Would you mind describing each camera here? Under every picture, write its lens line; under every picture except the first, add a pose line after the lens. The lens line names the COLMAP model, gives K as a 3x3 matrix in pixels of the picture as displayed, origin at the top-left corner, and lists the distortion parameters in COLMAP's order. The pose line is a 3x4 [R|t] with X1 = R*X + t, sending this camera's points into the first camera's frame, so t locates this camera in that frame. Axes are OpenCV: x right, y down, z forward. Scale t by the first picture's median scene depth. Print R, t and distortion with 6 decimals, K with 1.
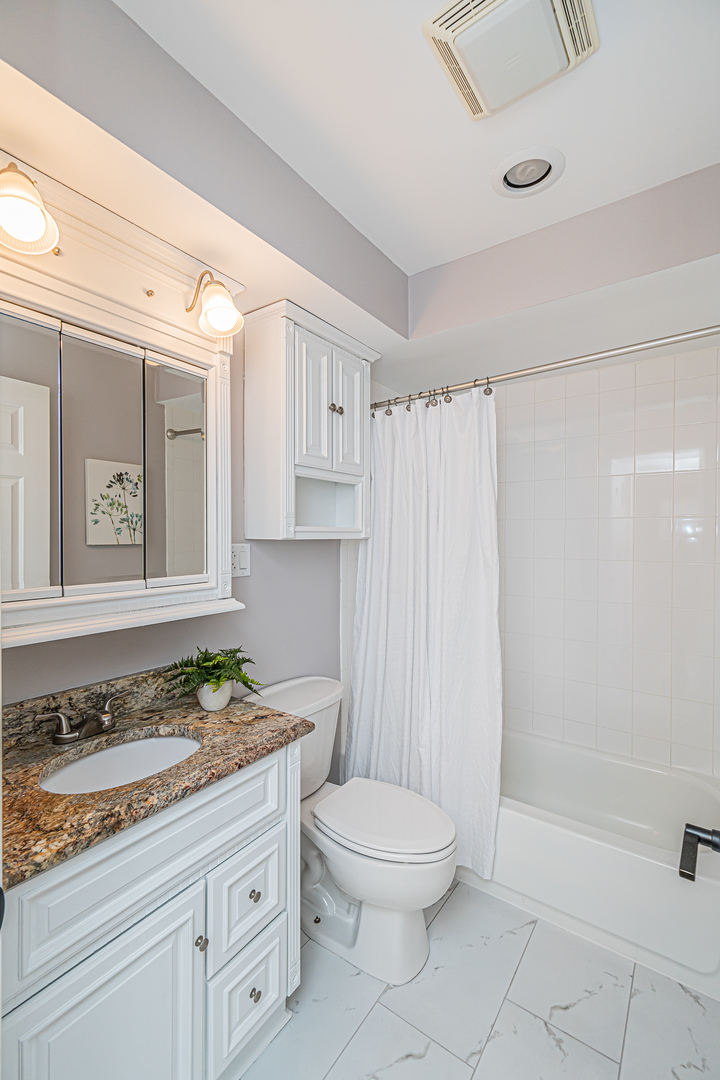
lens RADIAL K [[470.2, 0, 362.6], [0, 470.2, 522.2], [0, 0, 1]] dist [0.012603, -0.001942]
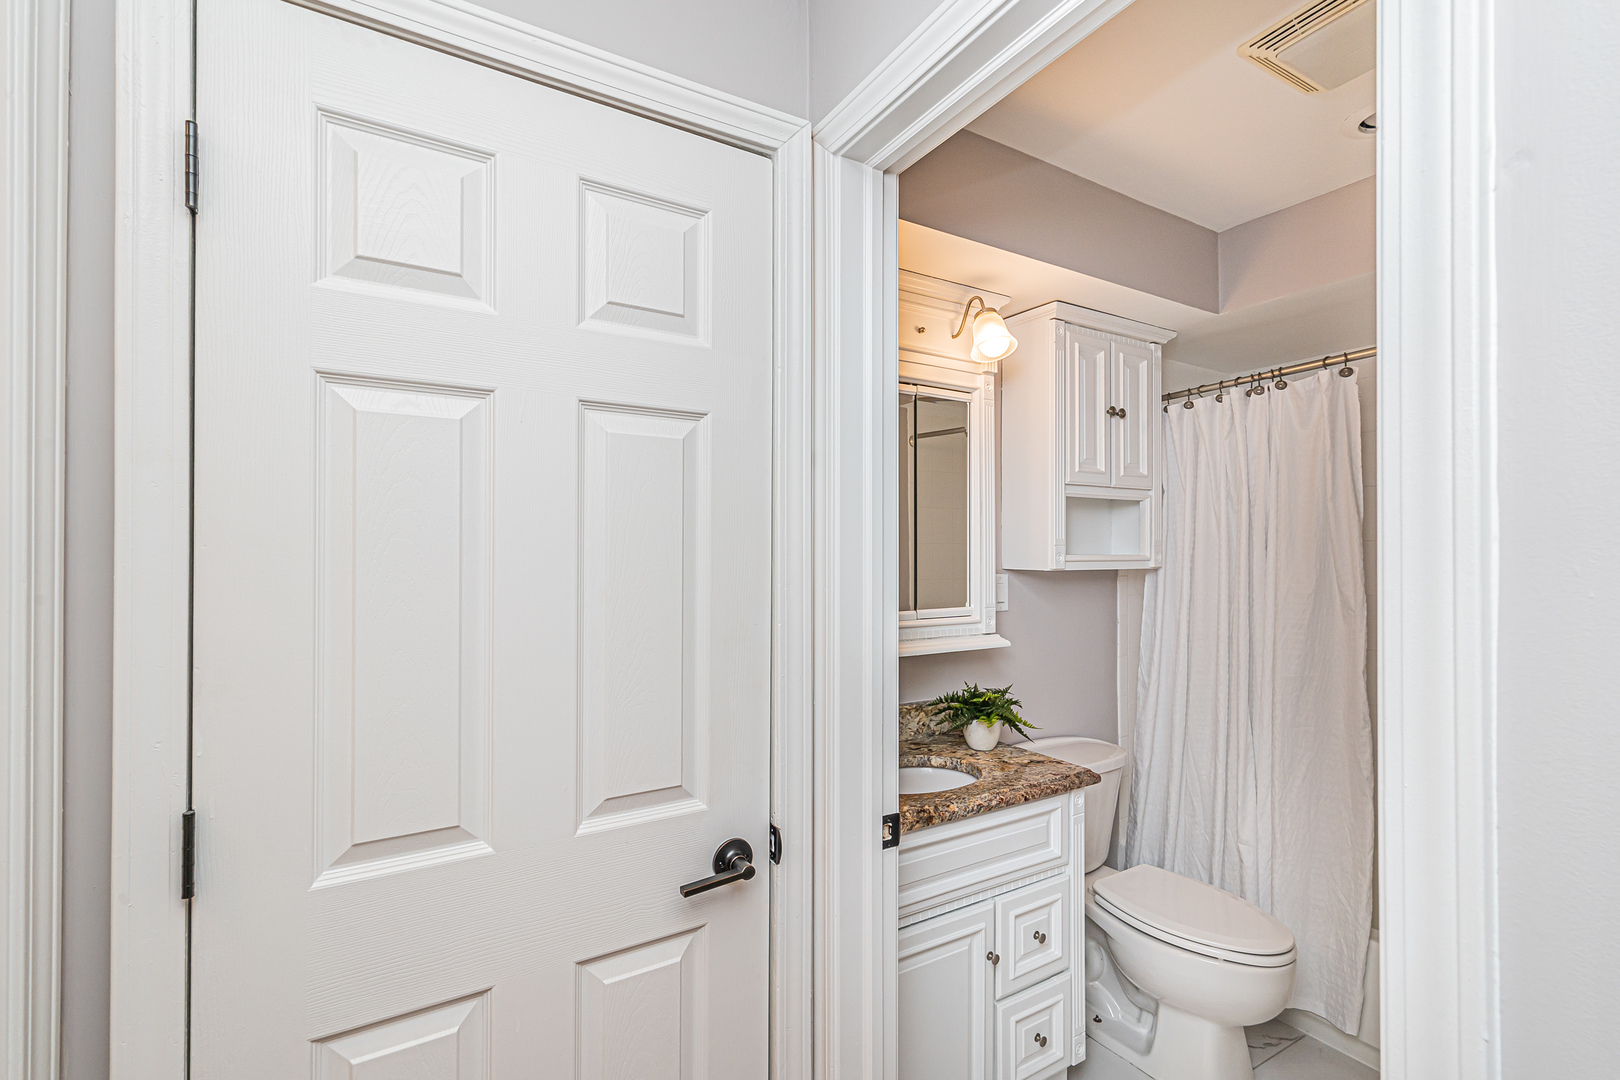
lens RADIAL K [[705.3, 0, 783.9], [0, 705.3, 546.4], [0, 0, 1]] dist [0.012603, -0.001942]
pose [[0.899328, -0.007464, -0.437211, -0.041744], [0.017143, 0.999687, 0.018195, -0.040321], [0.436938, -0.023859, 0.899175, -0.395811]]
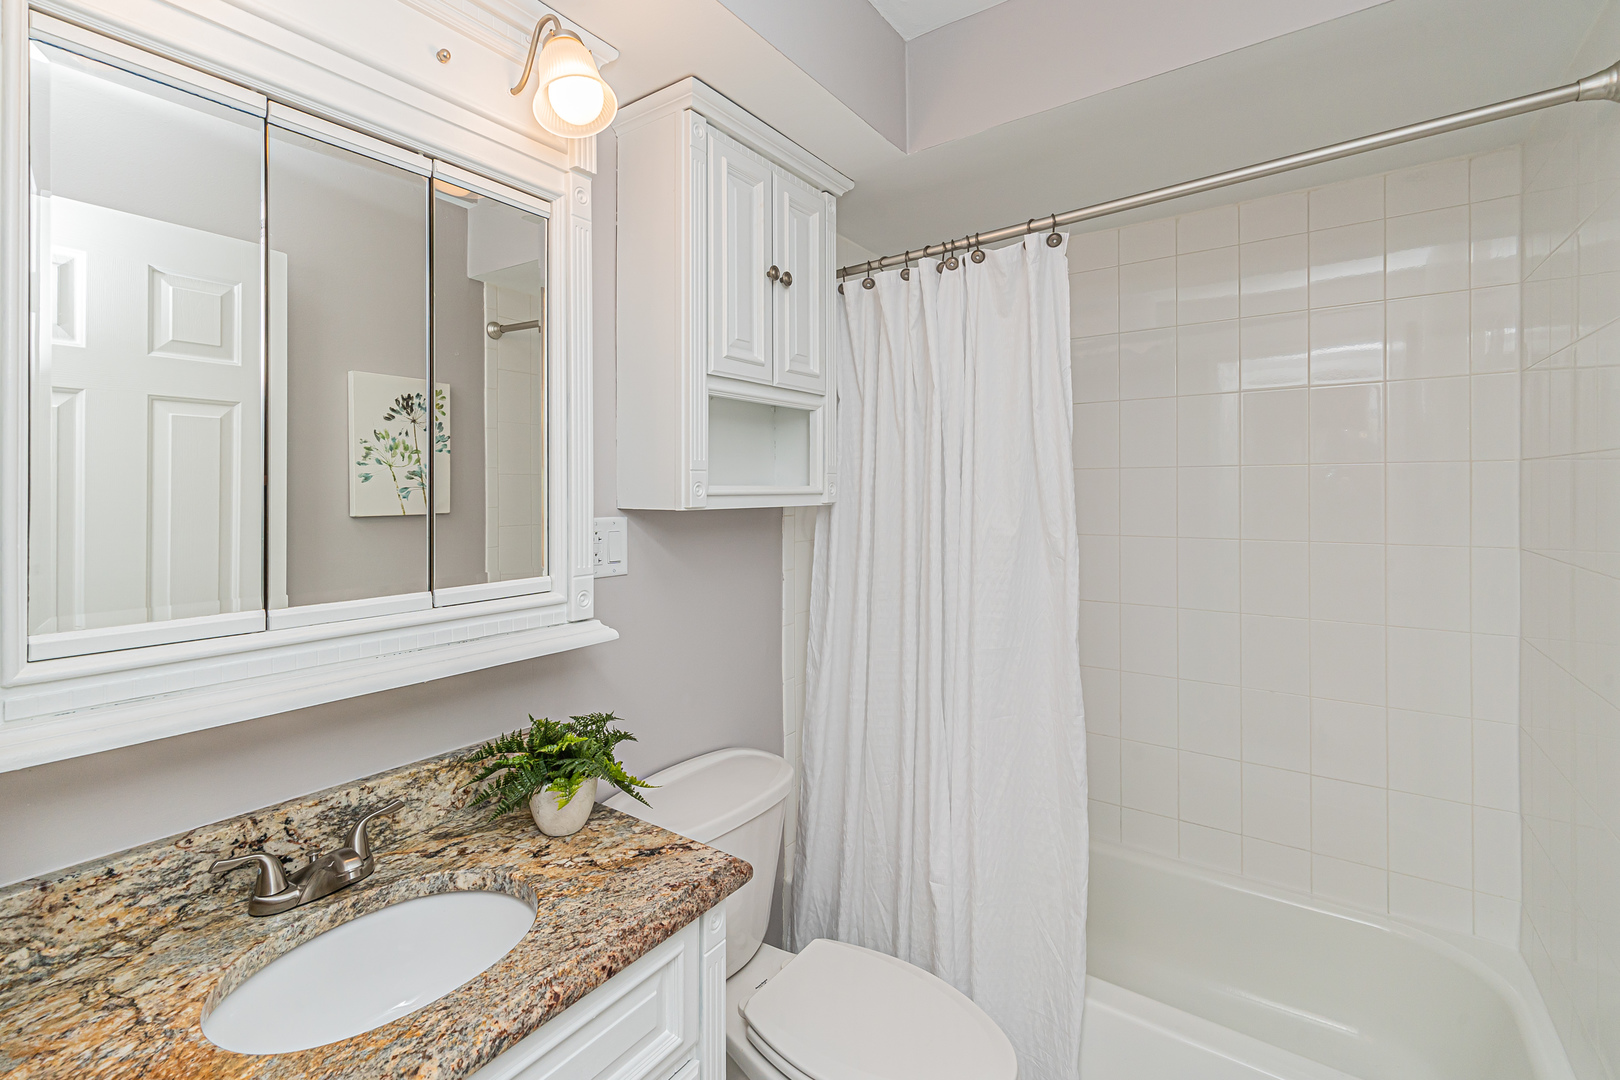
lens RADIAL K [[730.1, 0, 789.7], [0, 730.1, 447.0], [0, 0, 1]] dist [0.009323, -0.002362]
pose [[0.999926, -0.008419, -0.008778, -0.040597], [0.008127, 0.999430, -0.032756, -0.008092], [0.009048, 0.032682, 0.999425, 0.142778]]
